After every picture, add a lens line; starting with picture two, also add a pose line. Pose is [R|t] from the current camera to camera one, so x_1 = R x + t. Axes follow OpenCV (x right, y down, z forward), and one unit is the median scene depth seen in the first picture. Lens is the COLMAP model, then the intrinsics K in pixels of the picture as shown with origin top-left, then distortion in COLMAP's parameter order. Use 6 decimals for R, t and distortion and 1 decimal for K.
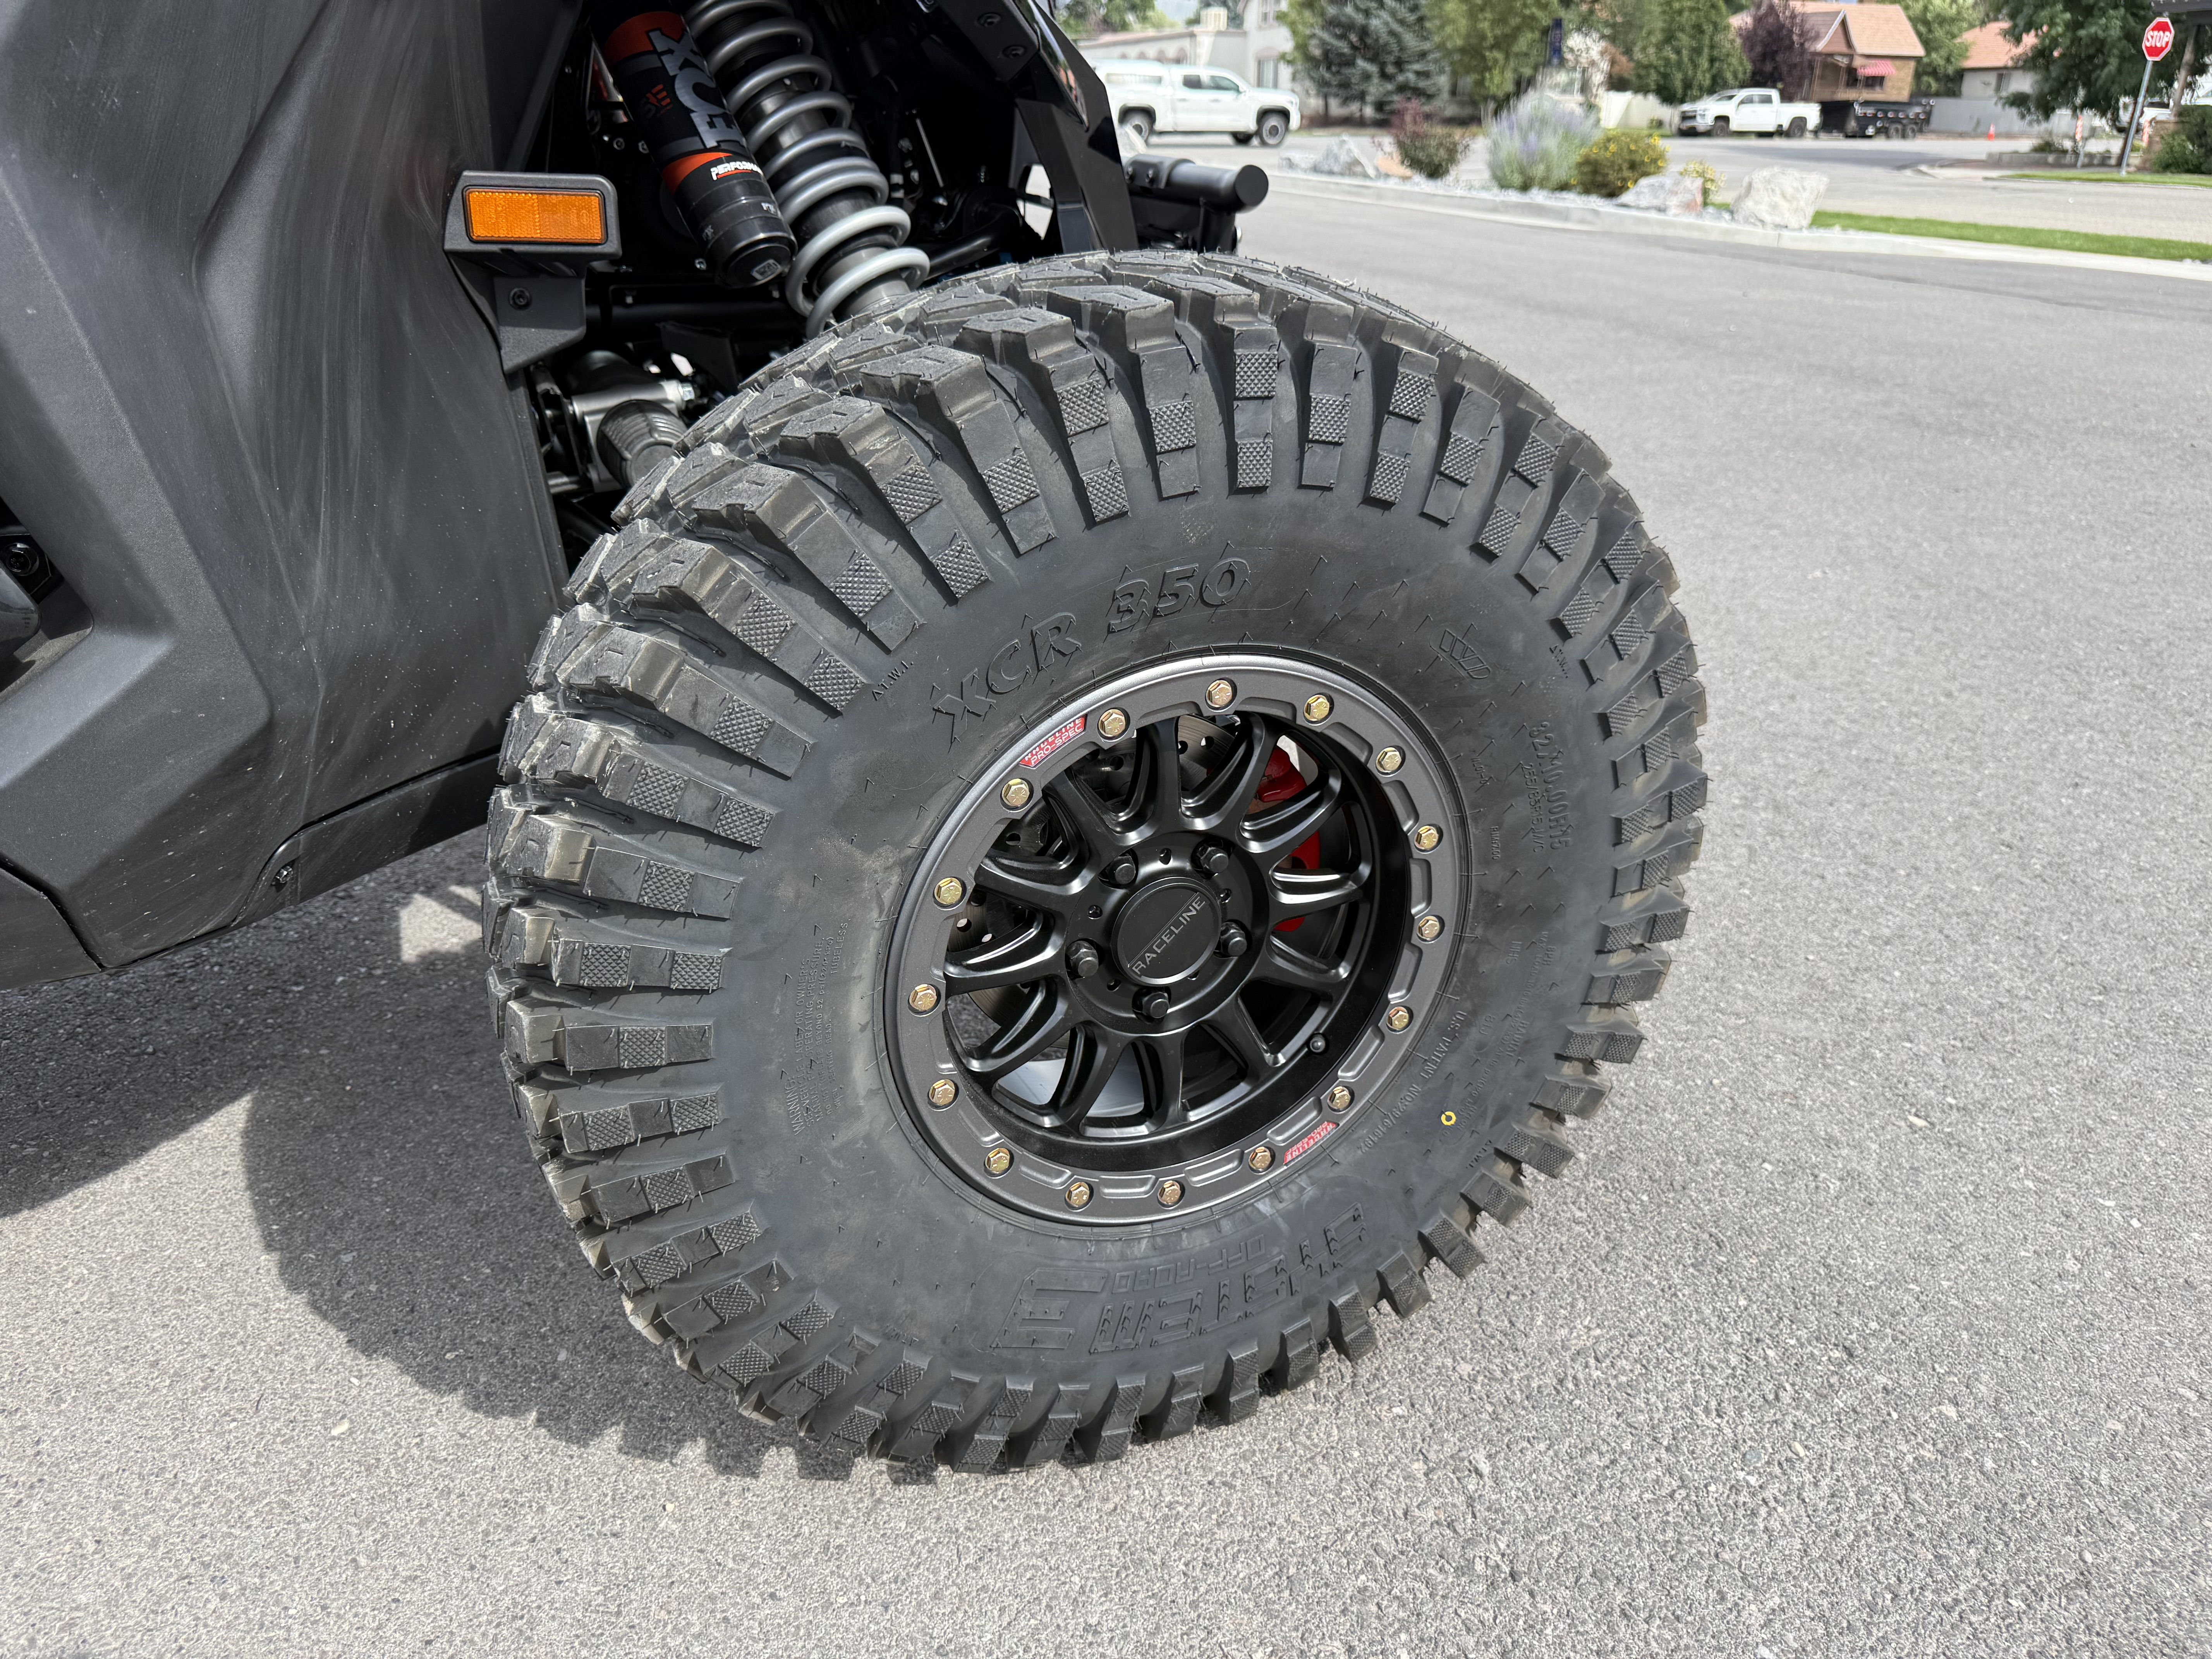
lens RADIAL K [[1560.1, 0, 1116.5], [0, 1560.1, 833.1], [0, 0, 1]] dist [0.096207, -0.149608]
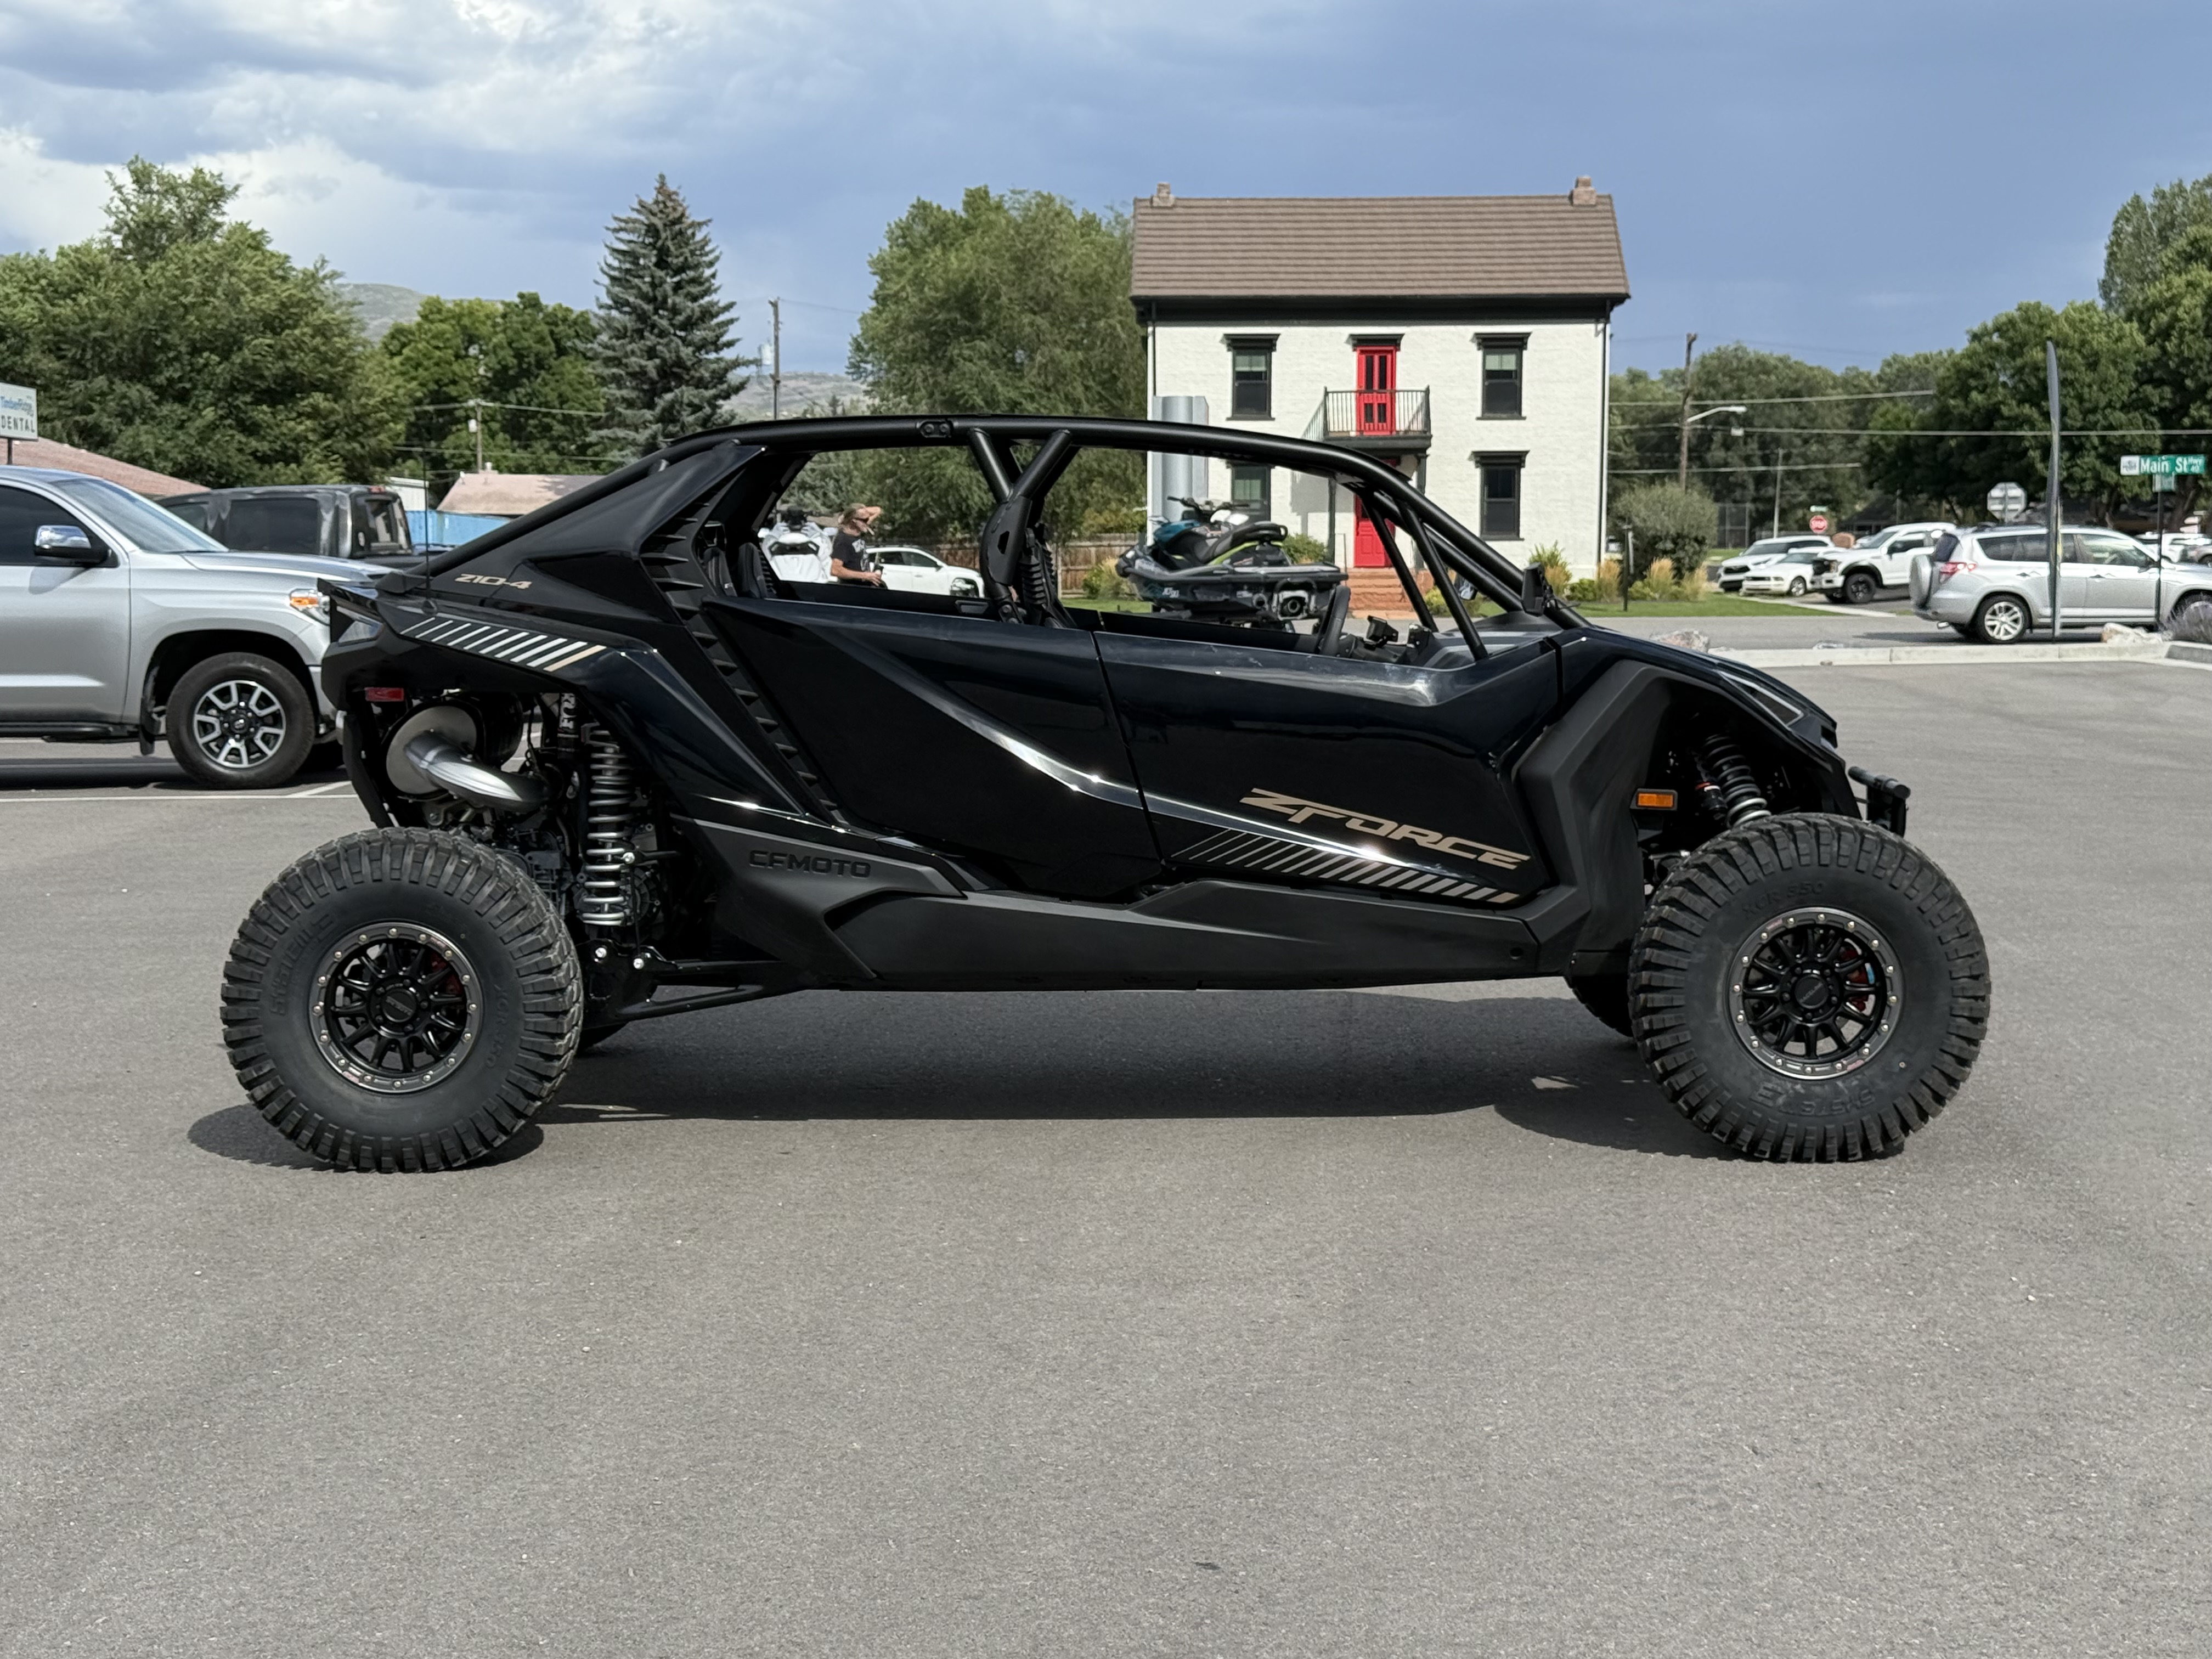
lens RADIAL K [[3158.9, 0, 1106.0], [0, 3158.9, 829.5], [0, 0, 1]] dist [0.142555, -0.059864]
pose [[0.915635, 0.024275, -0.401276, 1.622597], [-0.157996, 0.939584, -0.303678, 2.410047], [0.369661, 0.341458, 0.864151, -6.637325]]
